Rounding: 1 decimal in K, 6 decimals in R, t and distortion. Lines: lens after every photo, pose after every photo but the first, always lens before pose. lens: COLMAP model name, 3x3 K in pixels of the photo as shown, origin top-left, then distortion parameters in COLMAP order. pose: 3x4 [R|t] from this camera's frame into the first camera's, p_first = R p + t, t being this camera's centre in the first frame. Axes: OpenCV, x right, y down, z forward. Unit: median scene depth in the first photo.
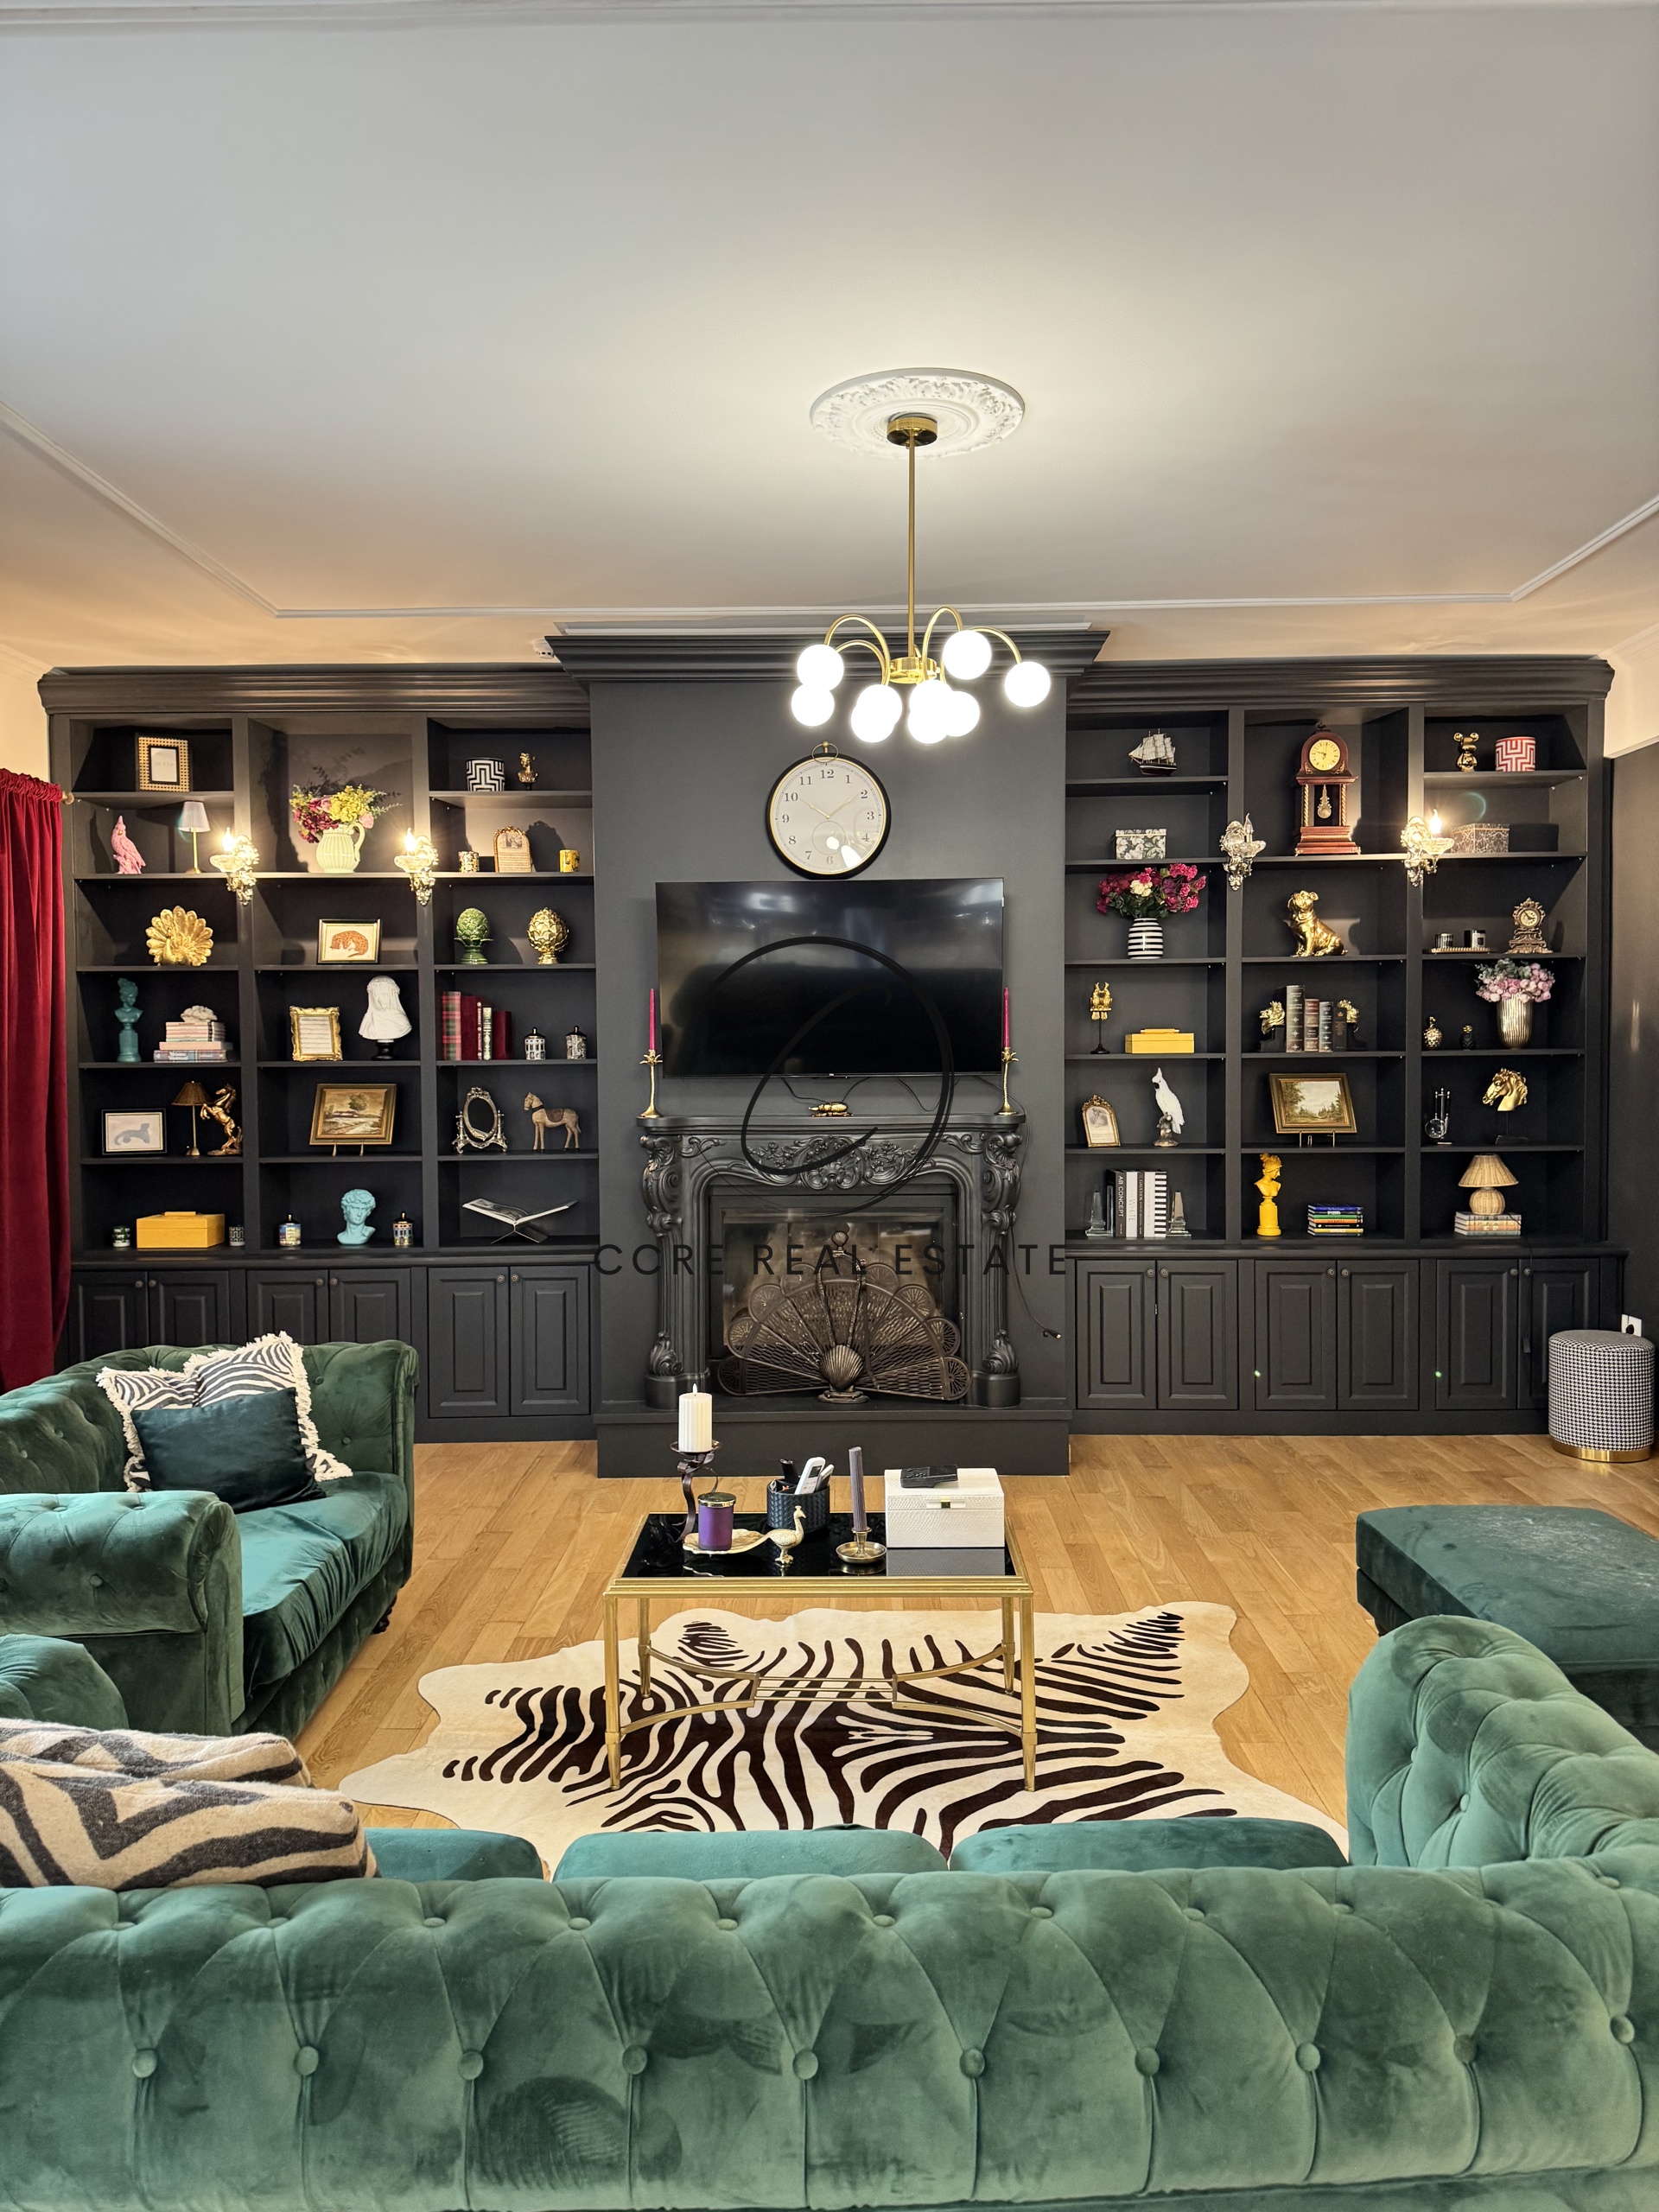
lens RADIAL K [[1533.4, 0, 822.9], [0, 1533.4, 1098.3], [0, 0, 1]] dist [0.053044, -0.071683]
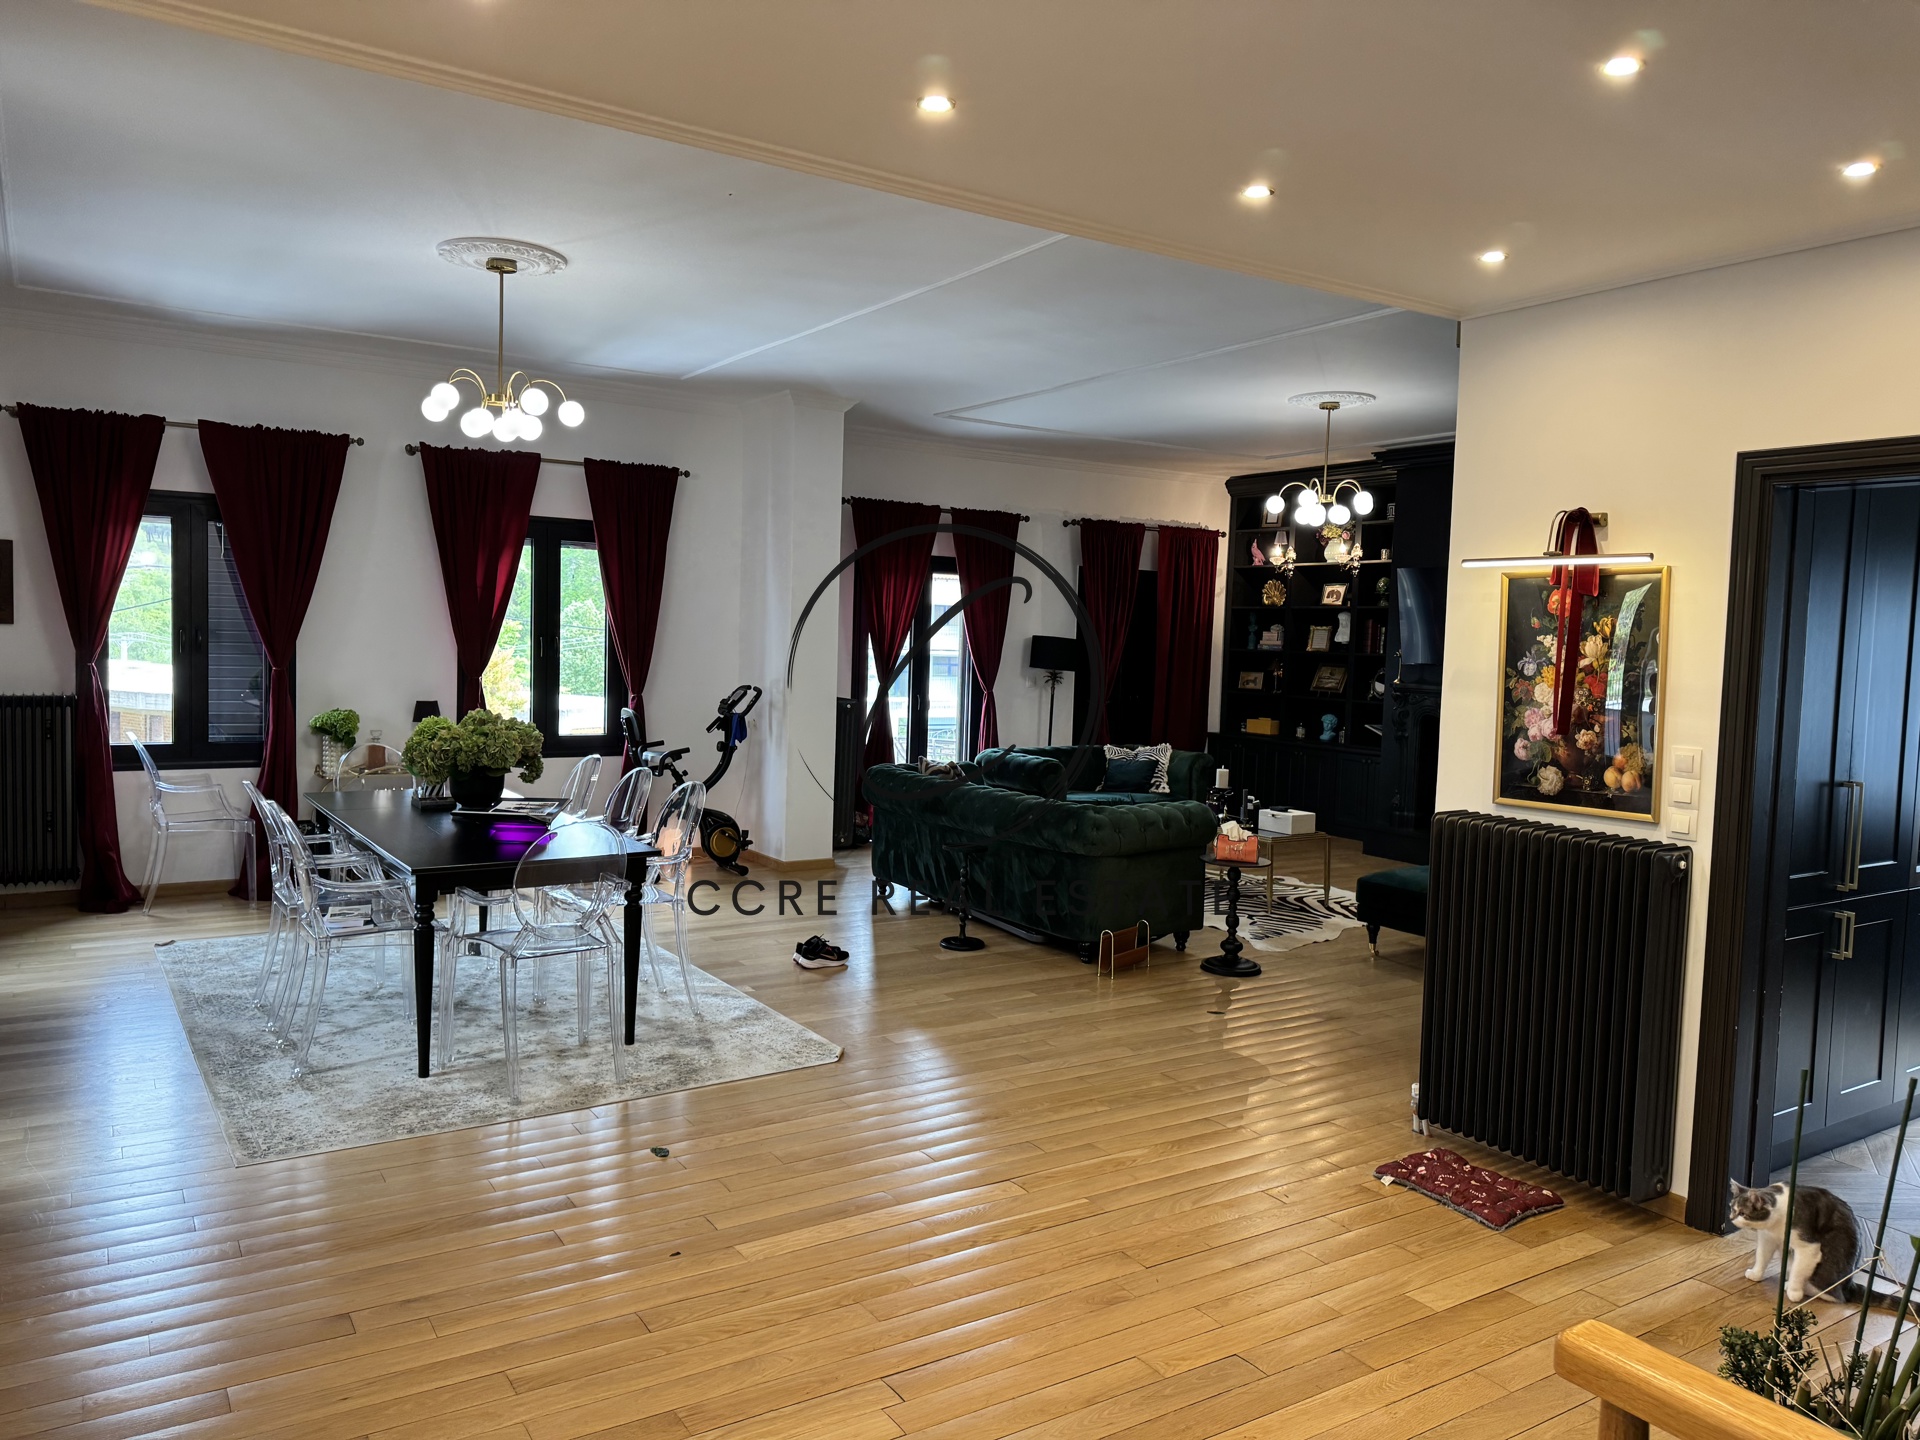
lens RADIAL K [[1331.0, 0, 953.1], [0, 1331.0, 722.1], [0, 0, 1]] dist [0.053044, -0.071683]
pose [[0.556563, 0.077286, -0.827203, 1.067644], [-0.073107, 0.996357, 0.043901, 0.033145], [0.827583, 0.036040, 0.560186, -0.510067]]
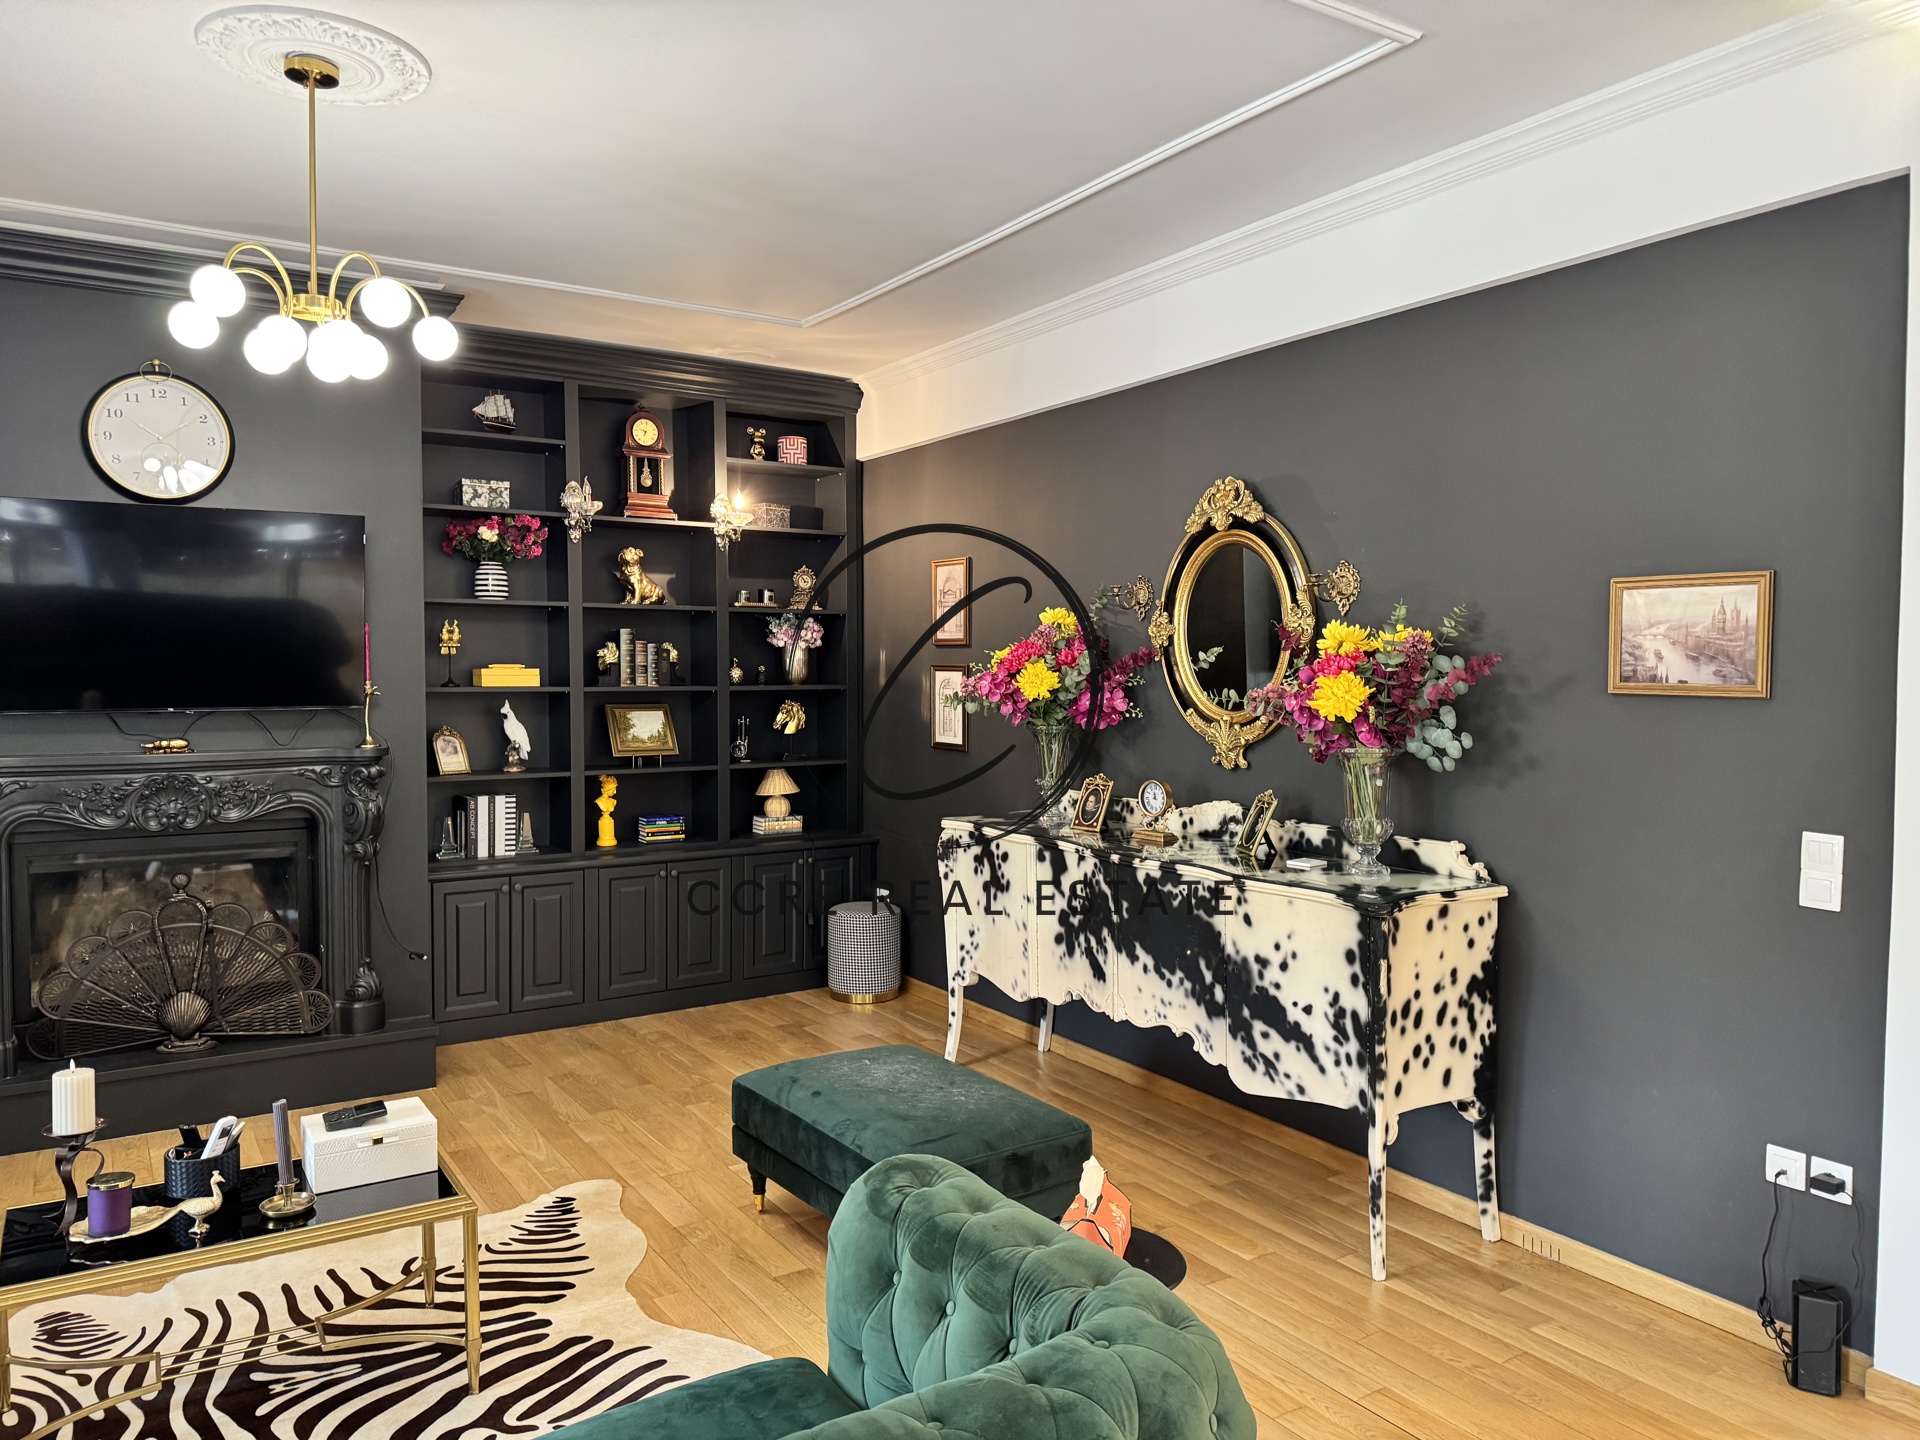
lens RADIAL K [[1331.0, 0, 970.0], [0, 1331.0, 720.4], [0, 0, 1]] dist [0.053044, -0.071683]
pose [[0.827986, -0.011993, 0.560620, -0.052516], [0.011262, 0.999925, 0.004759, -0.007370], [-0.560636, 0.002373, 0.828059, 0.027774]]
